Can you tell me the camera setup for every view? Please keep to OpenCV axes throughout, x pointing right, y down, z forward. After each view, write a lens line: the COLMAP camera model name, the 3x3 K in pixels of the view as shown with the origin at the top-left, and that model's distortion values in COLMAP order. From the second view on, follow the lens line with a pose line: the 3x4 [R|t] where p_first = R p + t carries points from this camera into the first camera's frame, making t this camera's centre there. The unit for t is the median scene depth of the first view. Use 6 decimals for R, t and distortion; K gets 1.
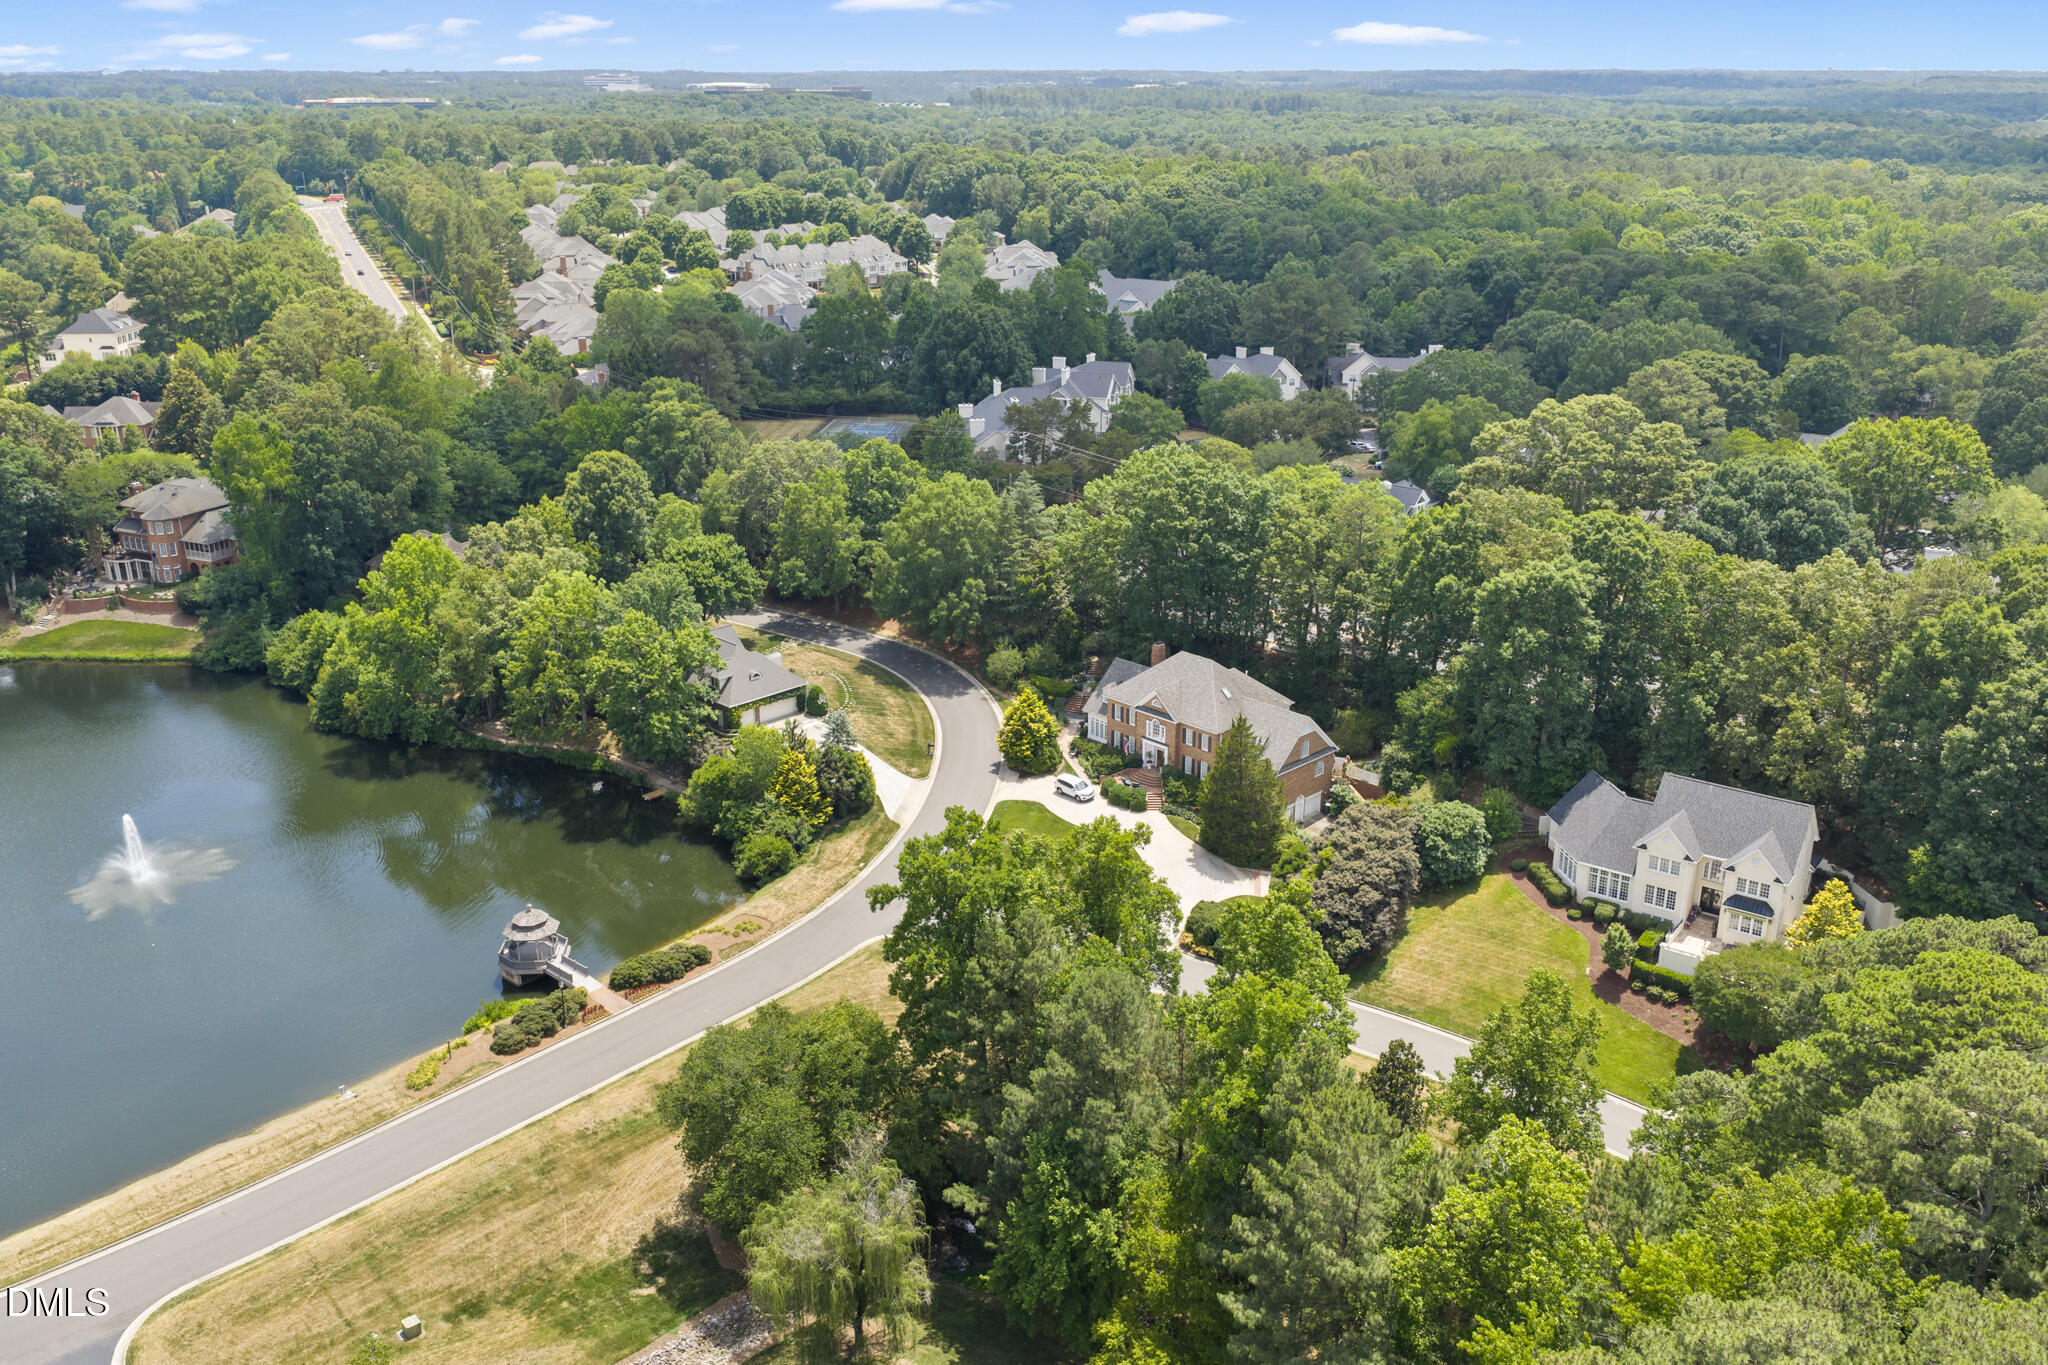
lens RADIAL K [[1694.6, 0, 1026.3], [0, 1694.6, 683.6], [0, 0, 1]] dist [0.003148, 0.005588]
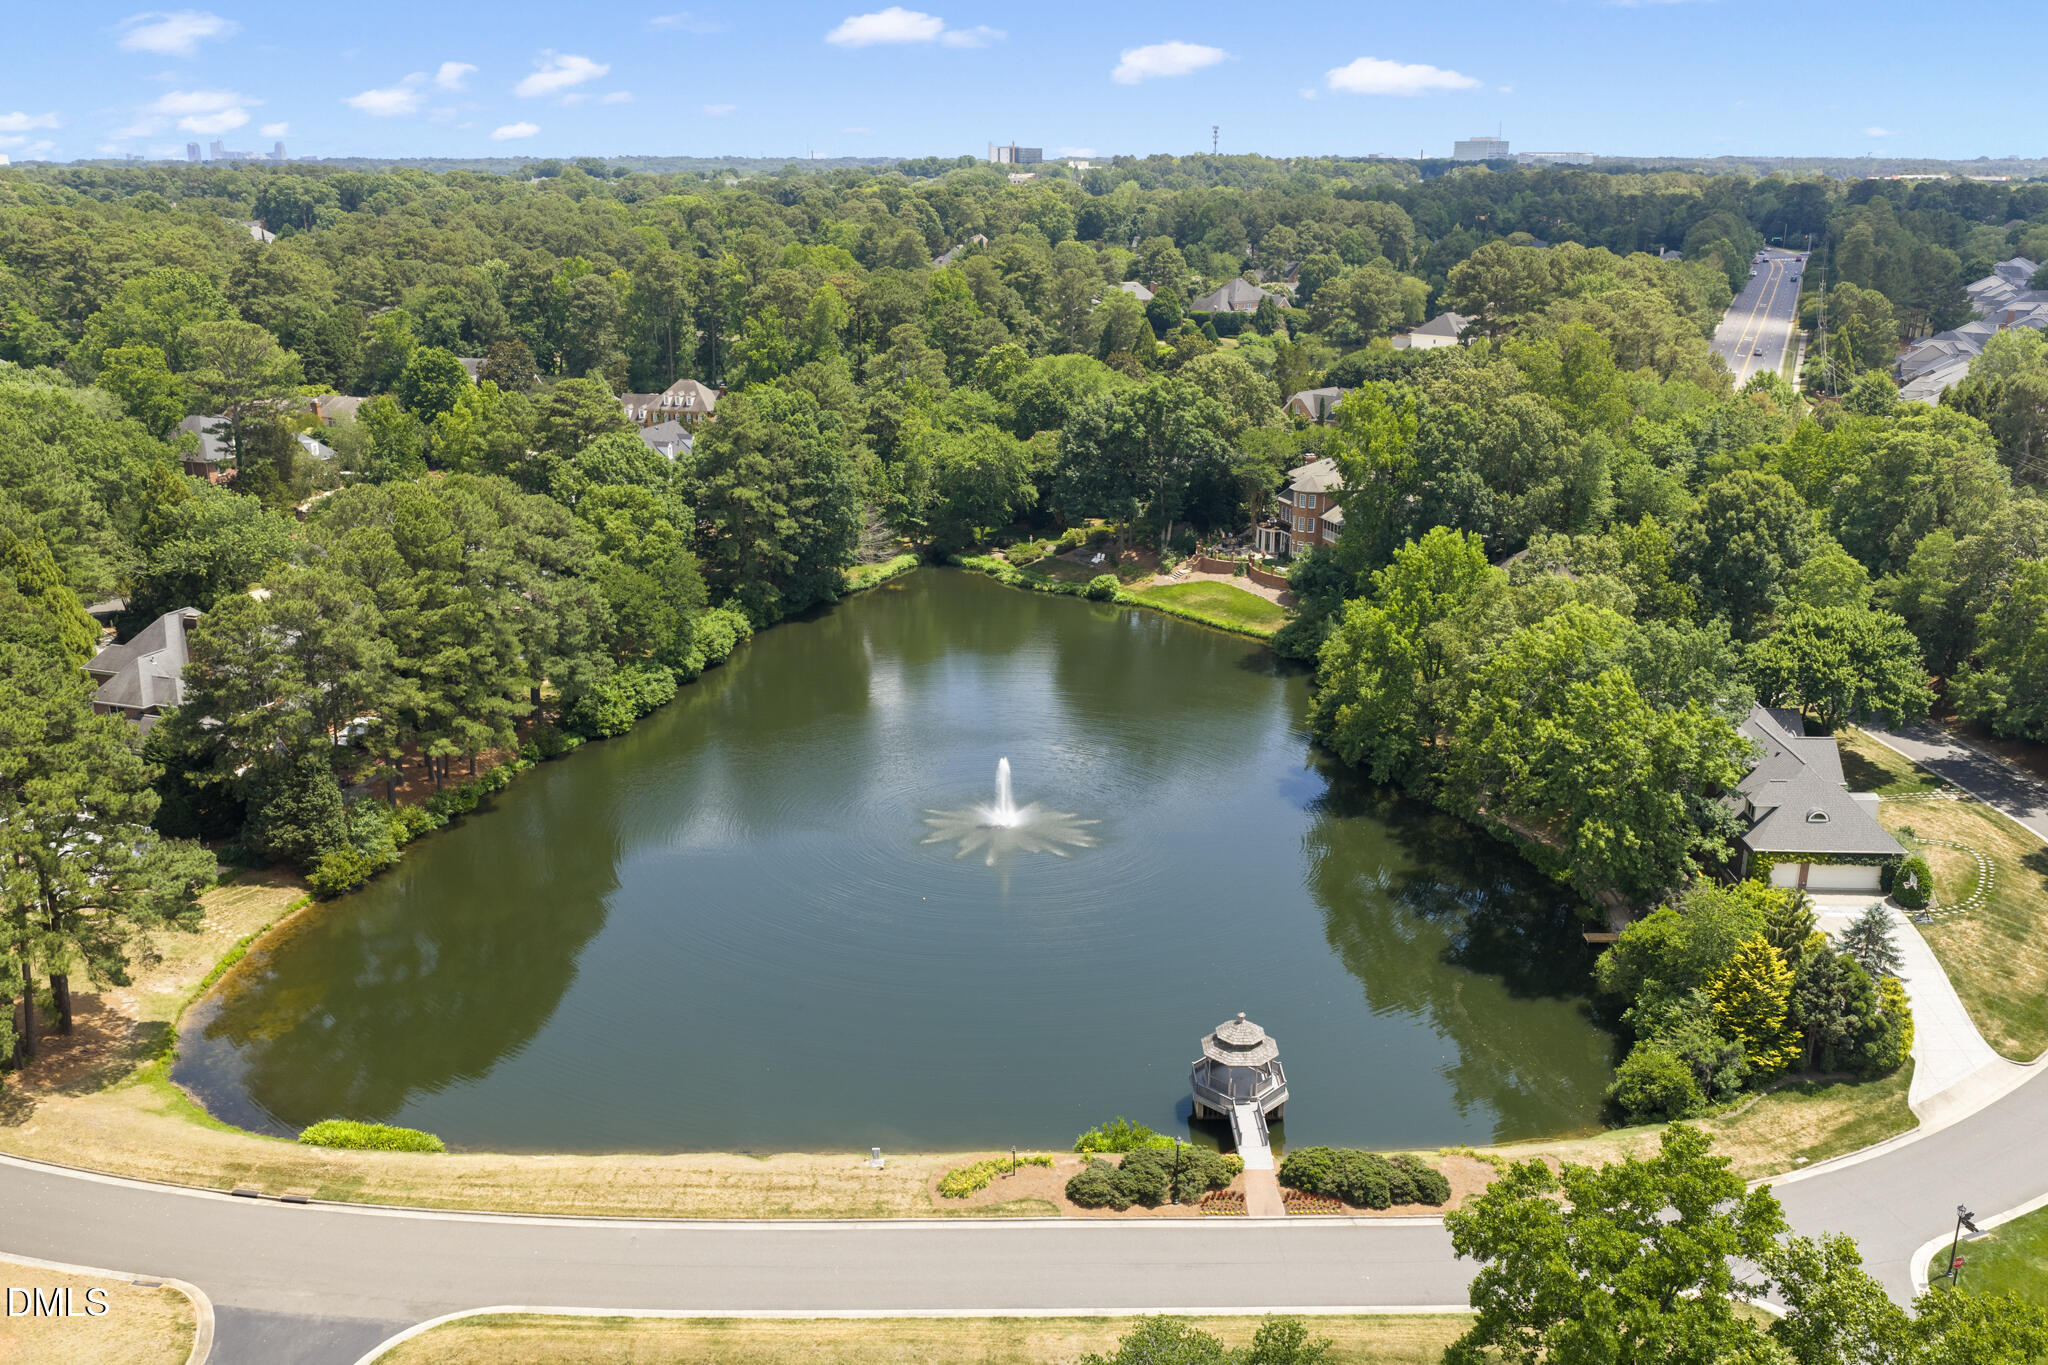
lens RADIAL K [[1694.6, 0, 1023.9], [0, 1694.6, 681.4], [0, 0, 1]] dist [0.003148, 0.005588]
pose [[0.669142, 0.219325, -0.710032, 0.101358], [-0.251107, 0.965988, 0.061743, -0.021349], [0.699424, 0.136980, 0.701457, 0.368383]]
